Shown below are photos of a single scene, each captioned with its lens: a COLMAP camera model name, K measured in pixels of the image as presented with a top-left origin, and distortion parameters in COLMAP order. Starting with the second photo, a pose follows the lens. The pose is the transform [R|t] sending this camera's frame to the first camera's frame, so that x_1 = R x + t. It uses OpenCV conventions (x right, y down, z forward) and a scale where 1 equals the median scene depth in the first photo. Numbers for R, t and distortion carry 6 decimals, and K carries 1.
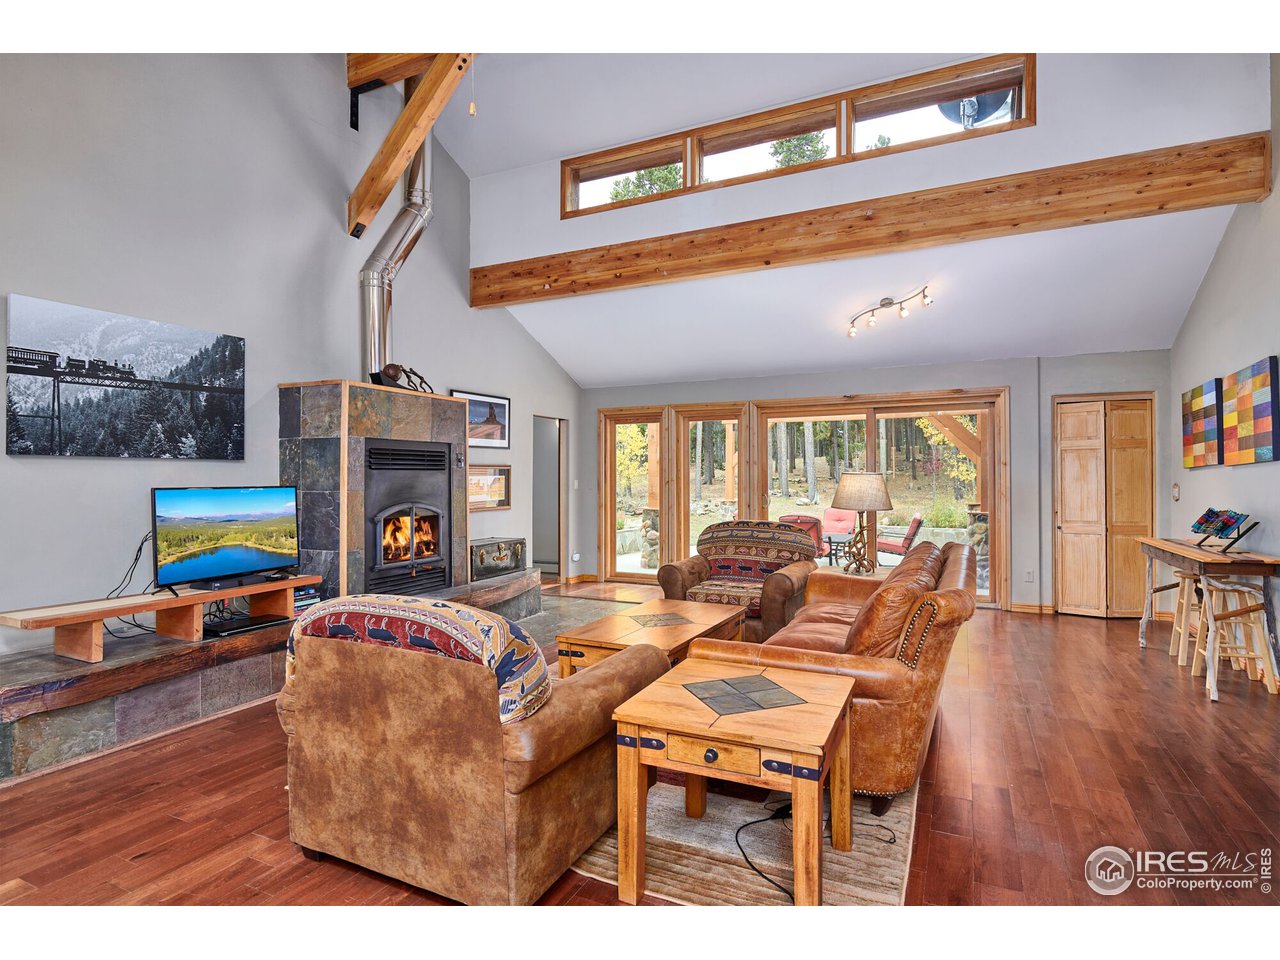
lens RADIAL K [[665.6, 0, 645.2], [0, 665.6, 475.9], [0, 0, 1]] dist [-0.005459, -0.001524]
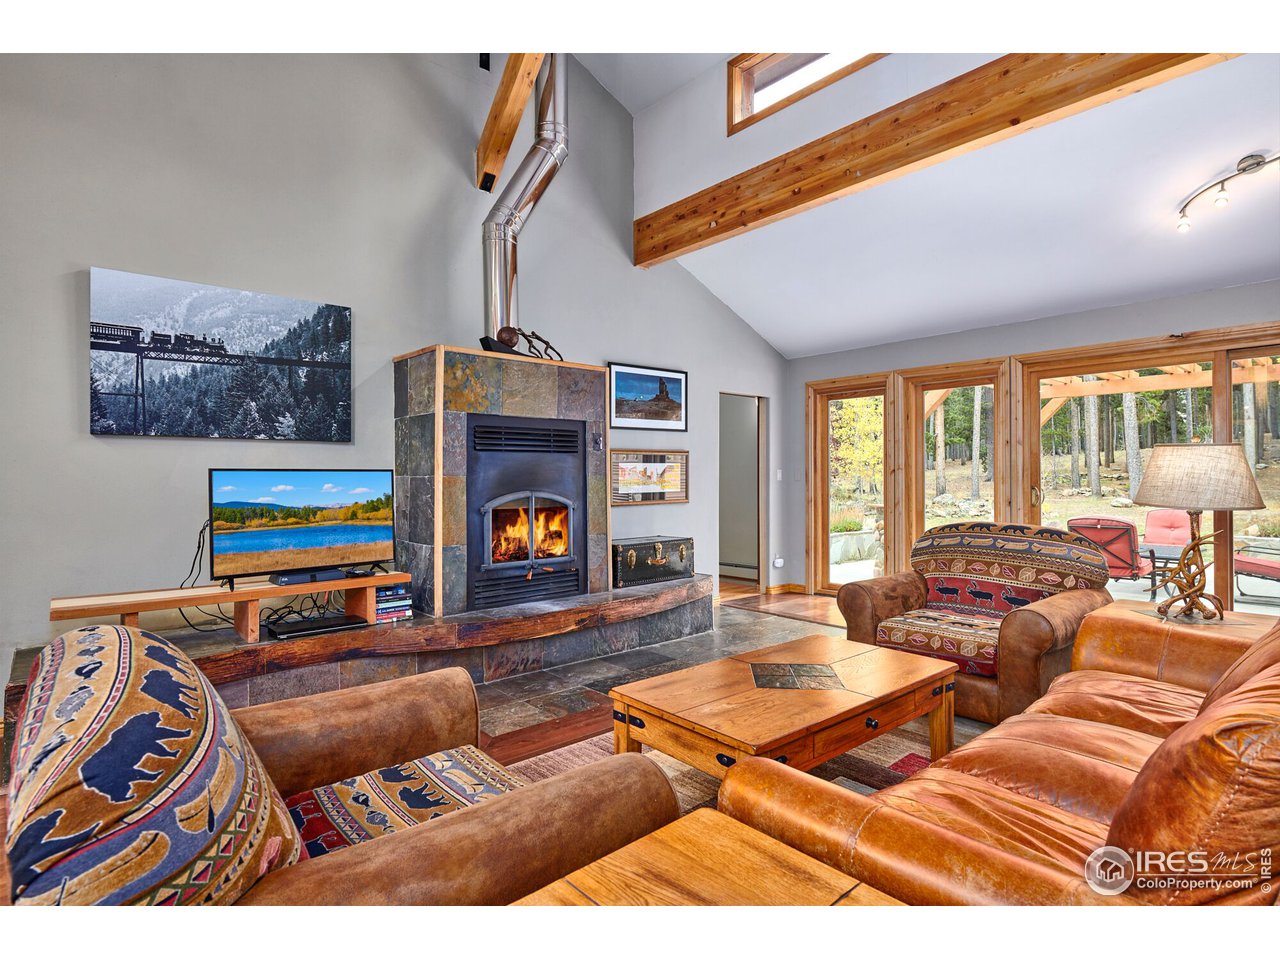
lens RADIAL K [[665.6, 0, 645.2], [0, 665.6, 475.9], [0, 0, 1]] dist [-0.005459, -0.001524]
pose [[0.921805, -0.002336, -0.387647, 0.104012], [0.003194, 0.999994, 0.001568, 0.019717], [0.387641, -0.002684, 0.921806, 0.276413]]
